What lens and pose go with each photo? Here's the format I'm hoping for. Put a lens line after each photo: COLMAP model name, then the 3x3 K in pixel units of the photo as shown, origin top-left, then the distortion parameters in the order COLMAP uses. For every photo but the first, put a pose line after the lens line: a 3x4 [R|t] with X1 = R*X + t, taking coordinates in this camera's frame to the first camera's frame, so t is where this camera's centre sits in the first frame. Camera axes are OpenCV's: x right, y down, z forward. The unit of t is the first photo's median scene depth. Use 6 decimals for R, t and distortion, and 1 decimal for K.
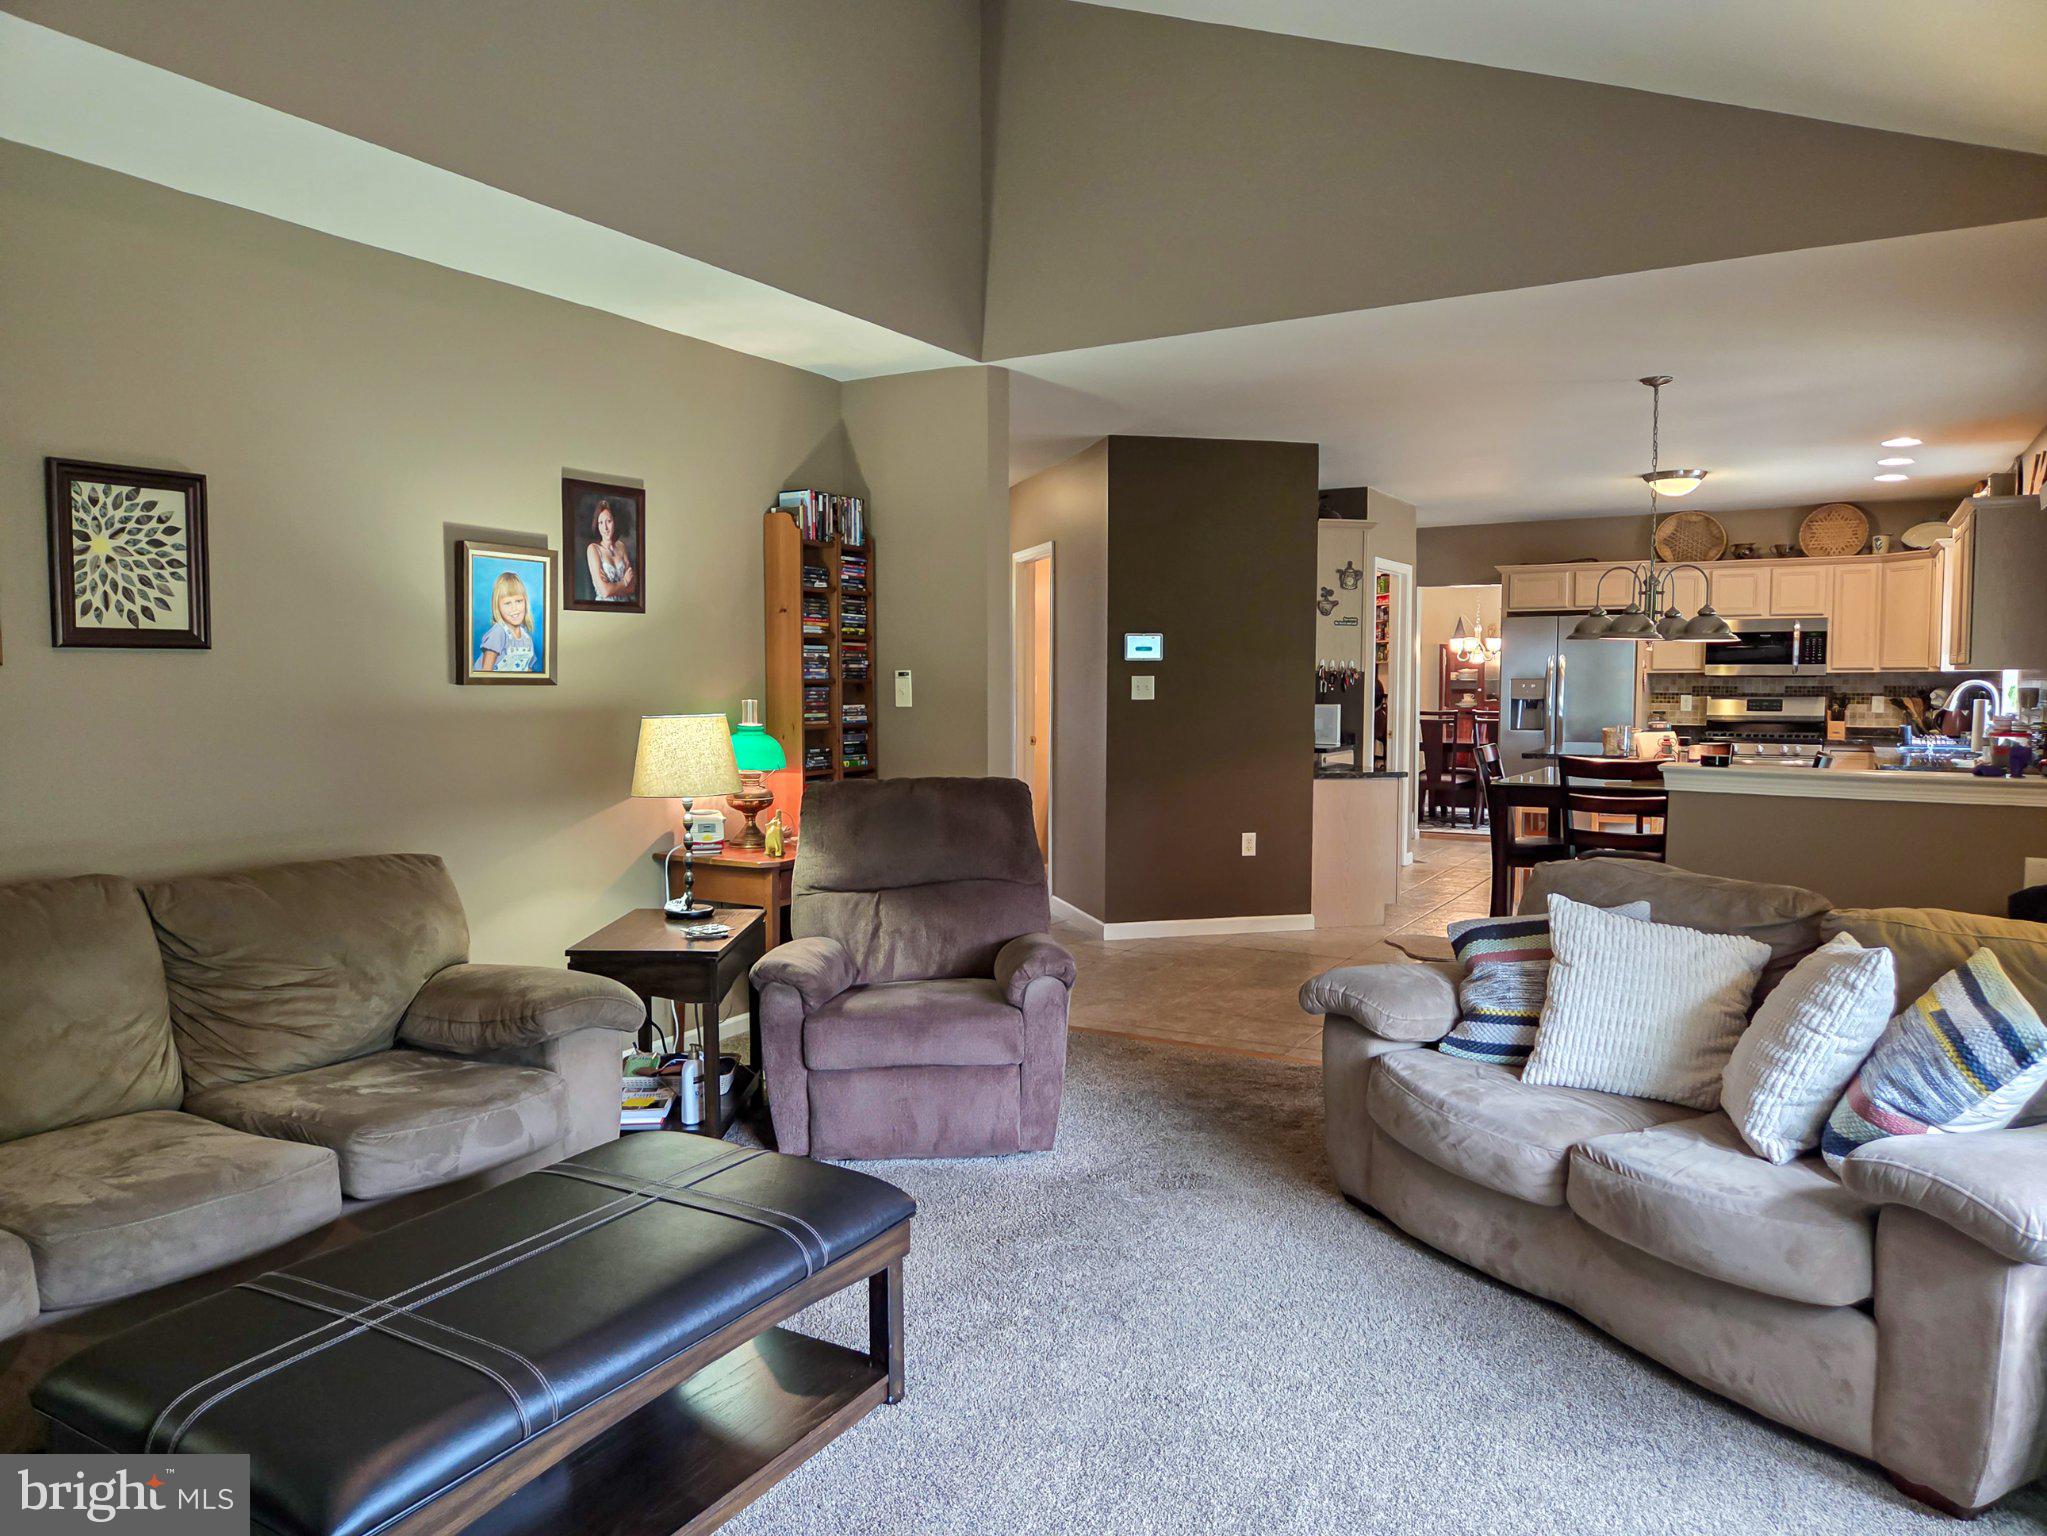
lens RADIAL K [[1407.6, 0, 1015.6], [0, 1407.6, 760.9], [0, 0, 1]] dist [-0.005383, -0.002914]
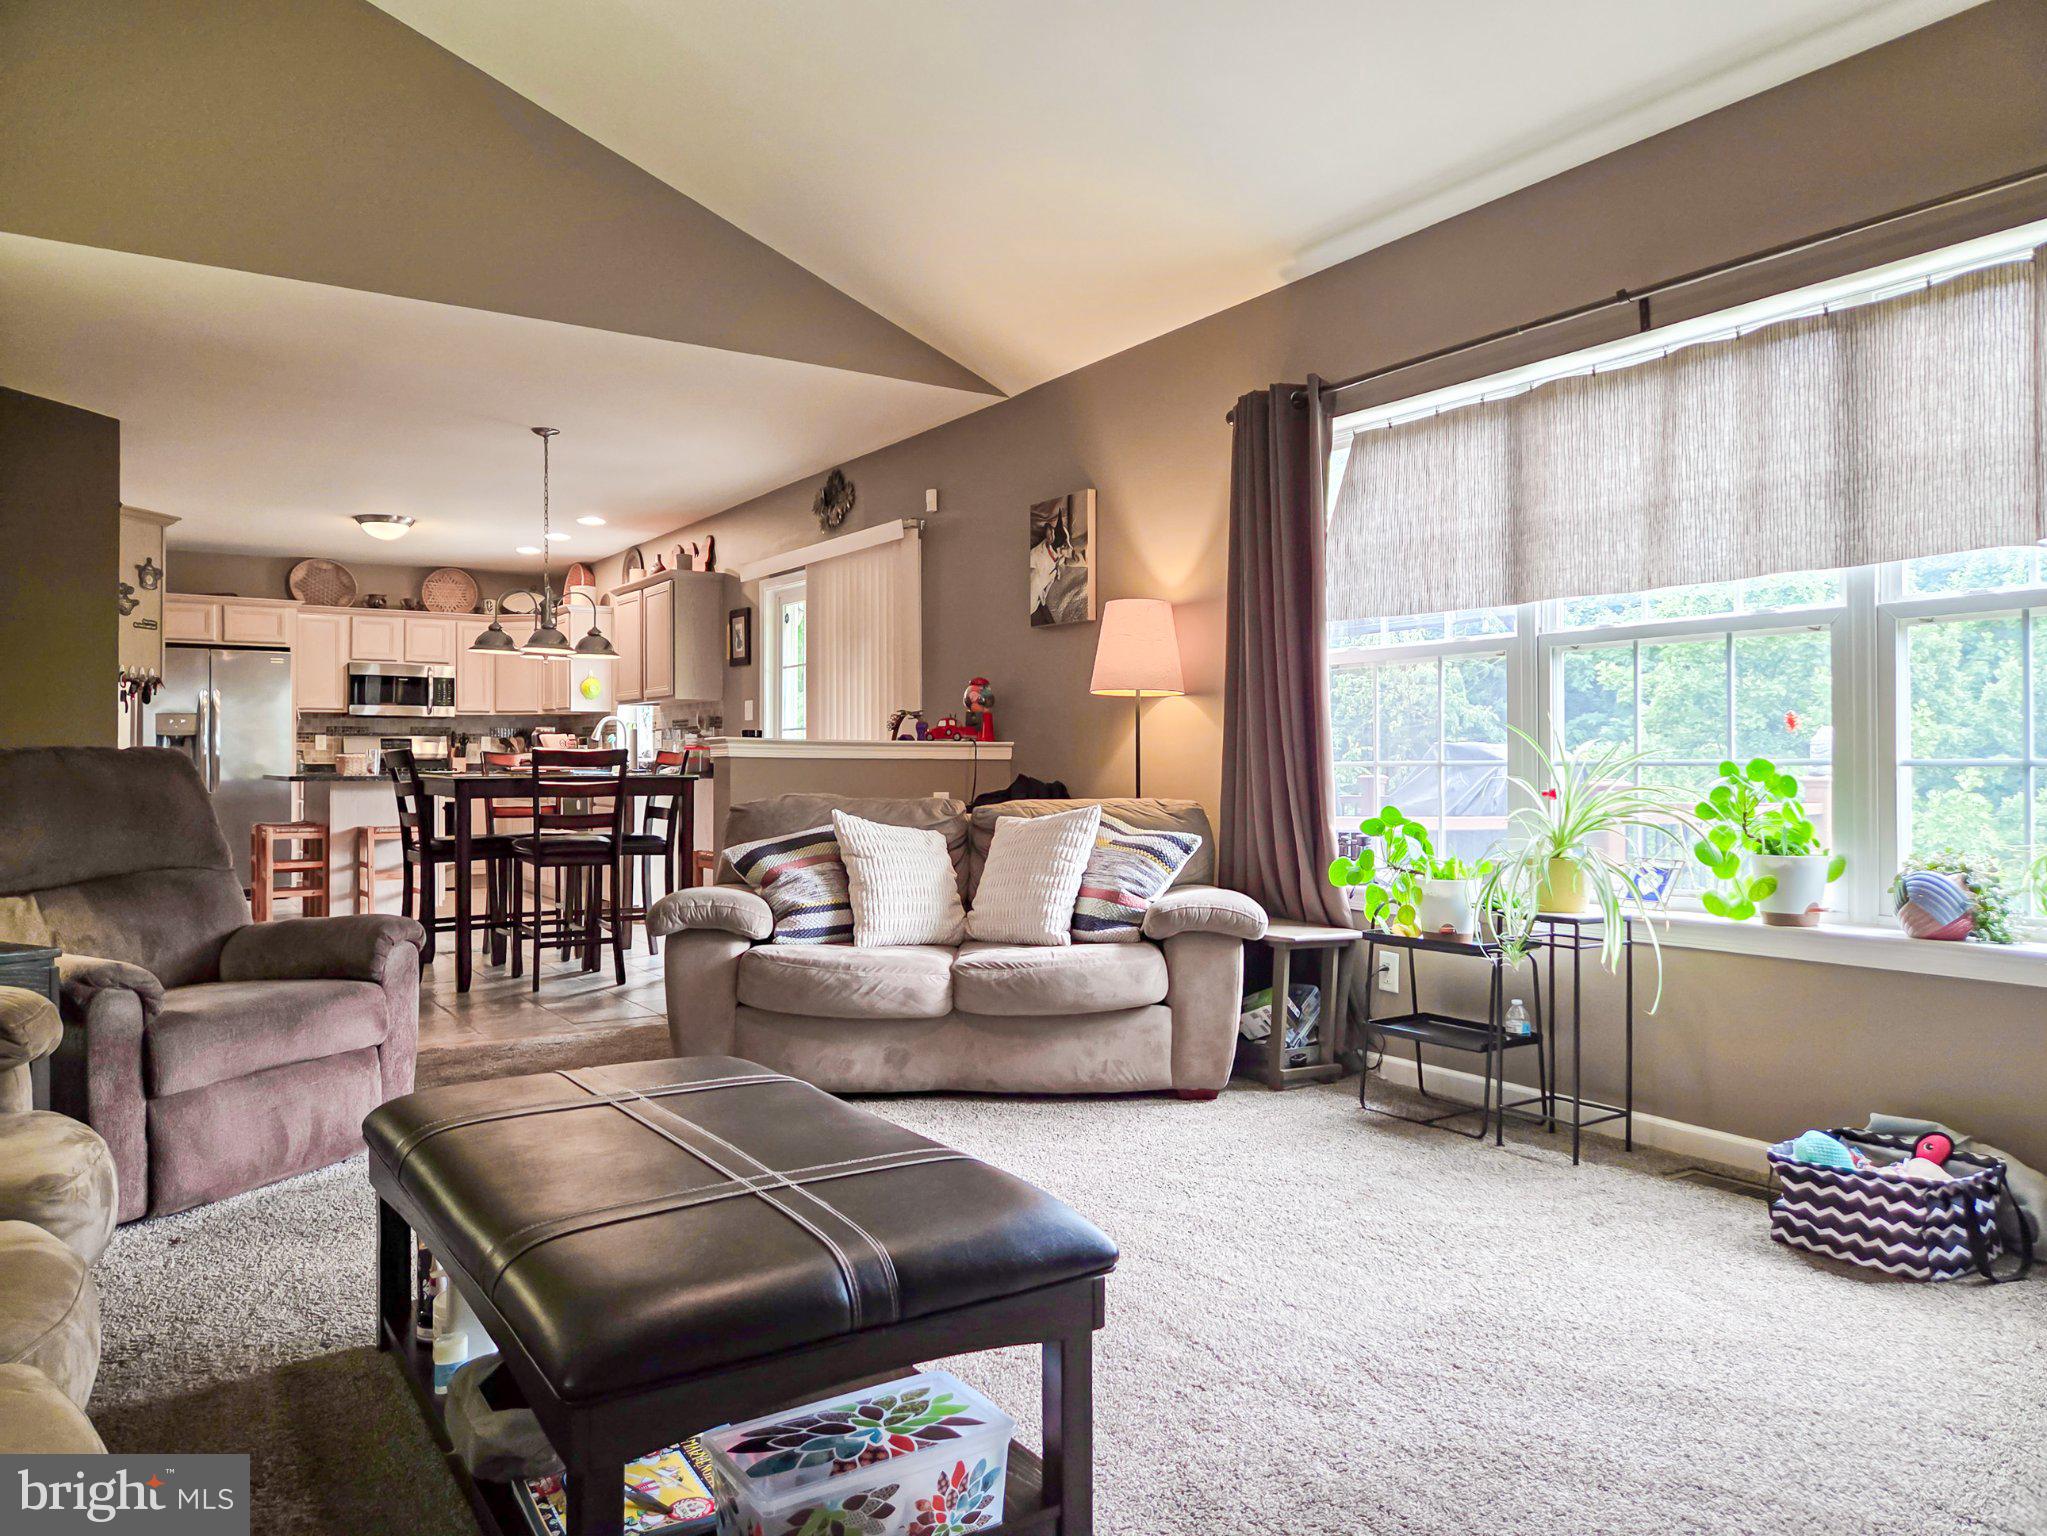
lens RADIAL K [[1407.6, 0, 1015.6], [0, 1407.6, 760.9], [0, 0, 1]] dist [-0.005383, -0.002914]
pose [[0.443052, 0.002624, 0.896492, -0.245814], [0.053644, 0.998126, -0.029432, 0.033284], [-0.894890, 0.061131, 0.442081, 0.092015]]
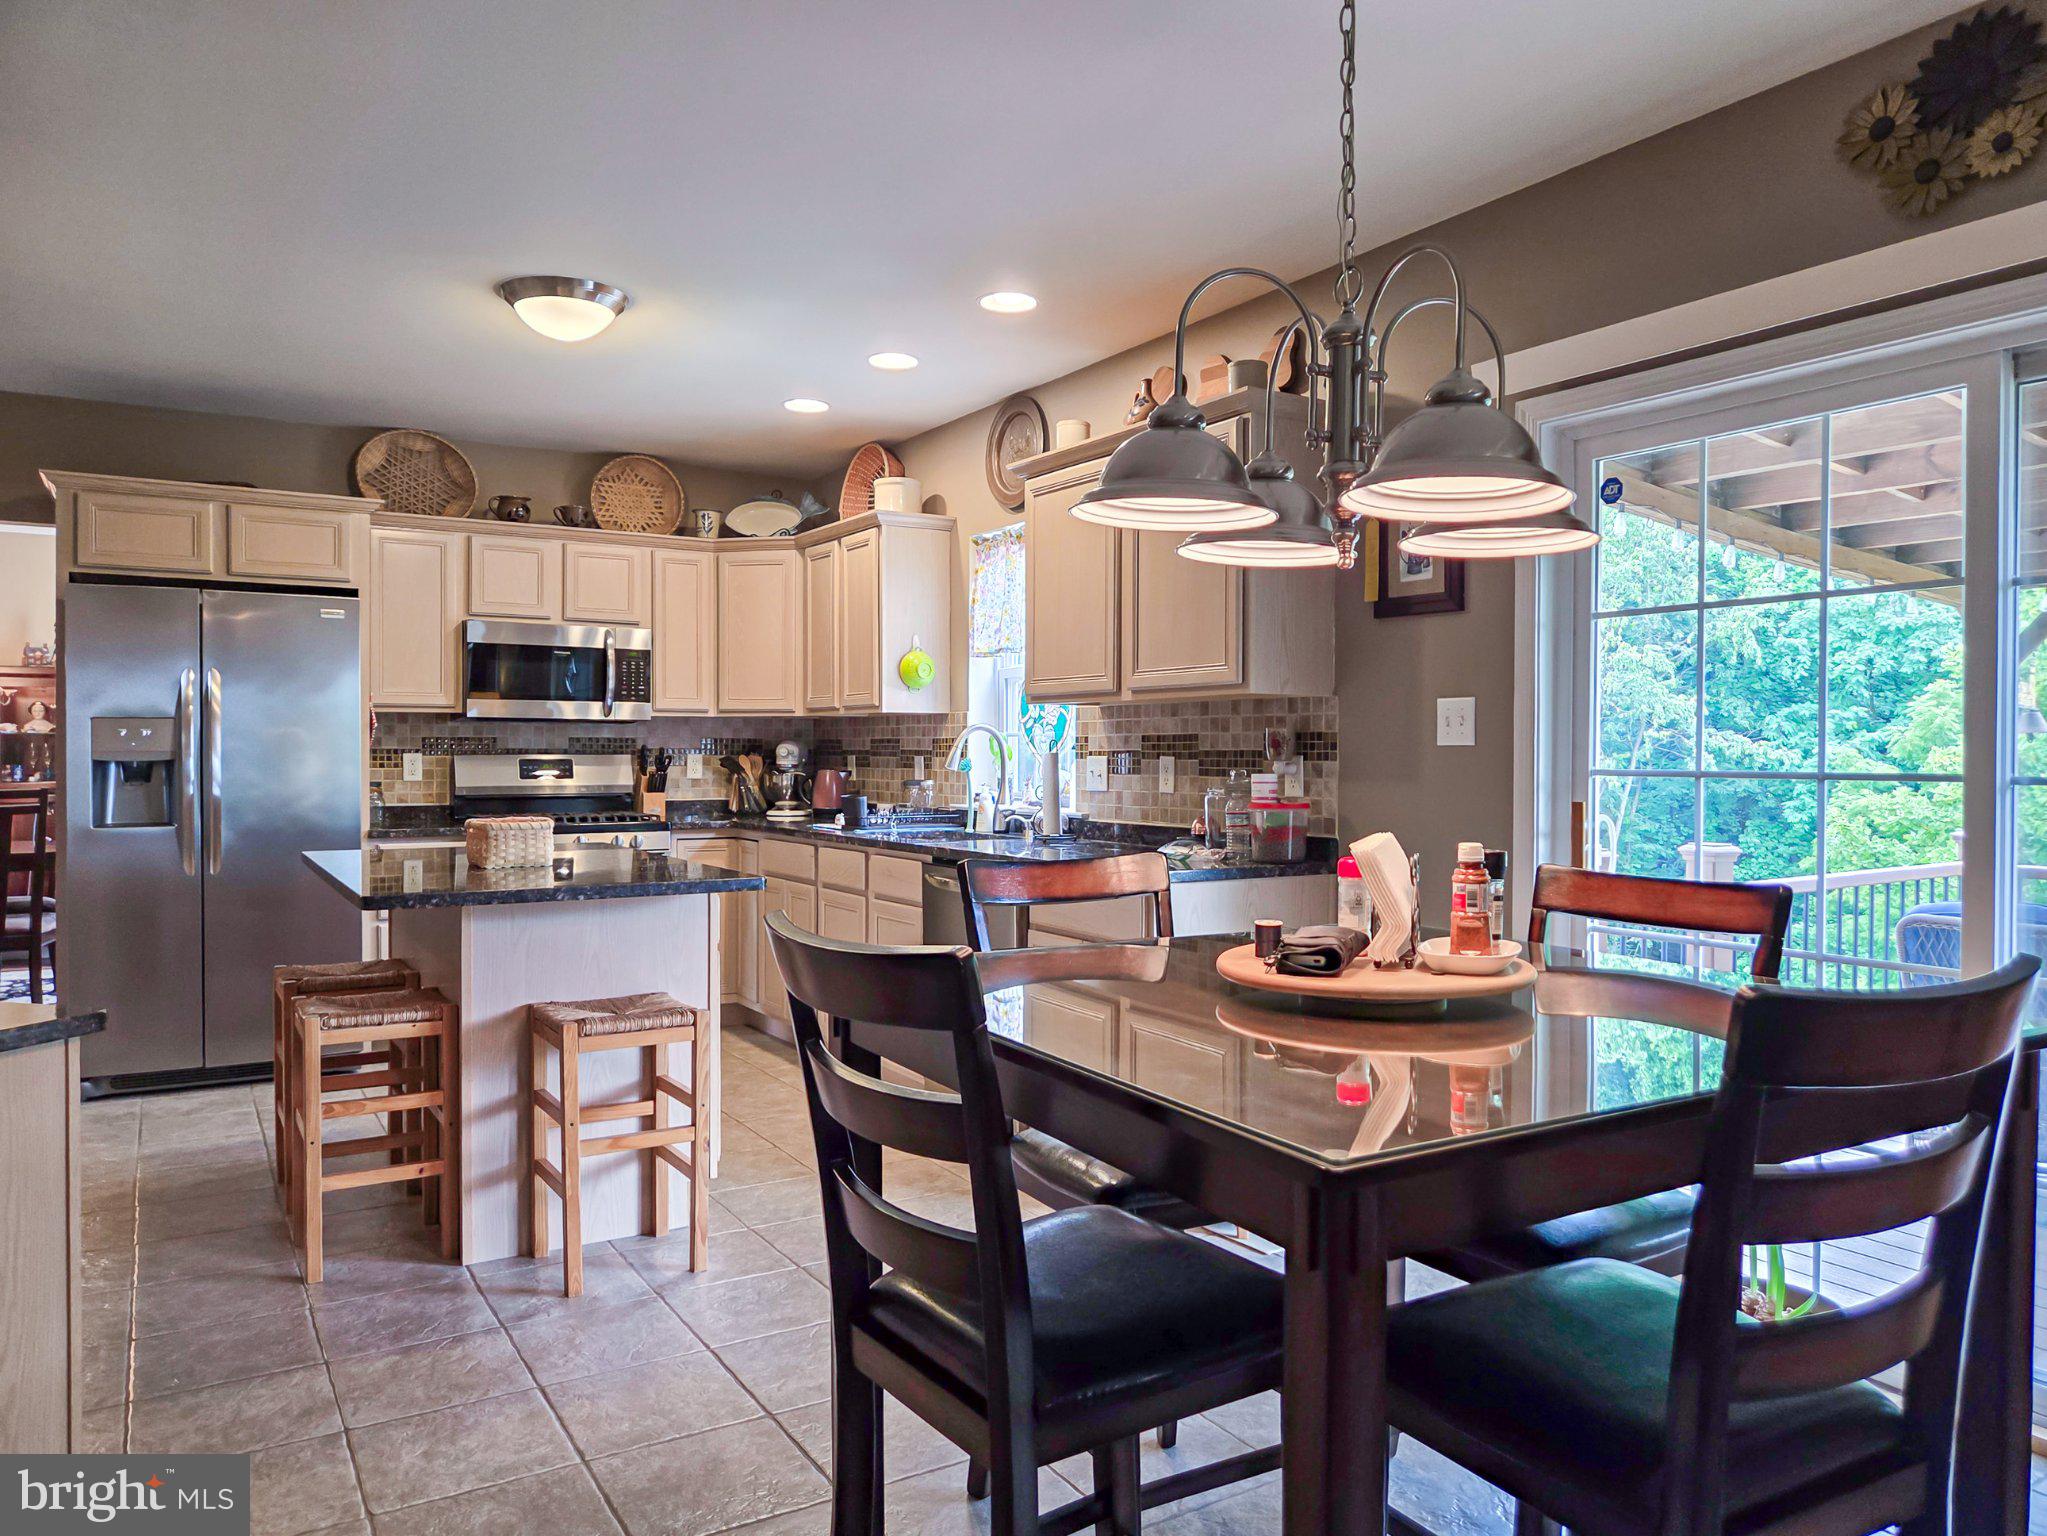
lens RADIAL K [[1424.9, 0, 1023.5], [0, 1424.9, 768.0], [0, 0, 1]] dist [0.006160, -0.000832]
pose [[0.474287, -0.006952, 0.880343, 0.093029], [0.048191, 0.998675, -0.018076, -0.019973], [-0.879050, 0.050998, 0.473993, 0.554848]]
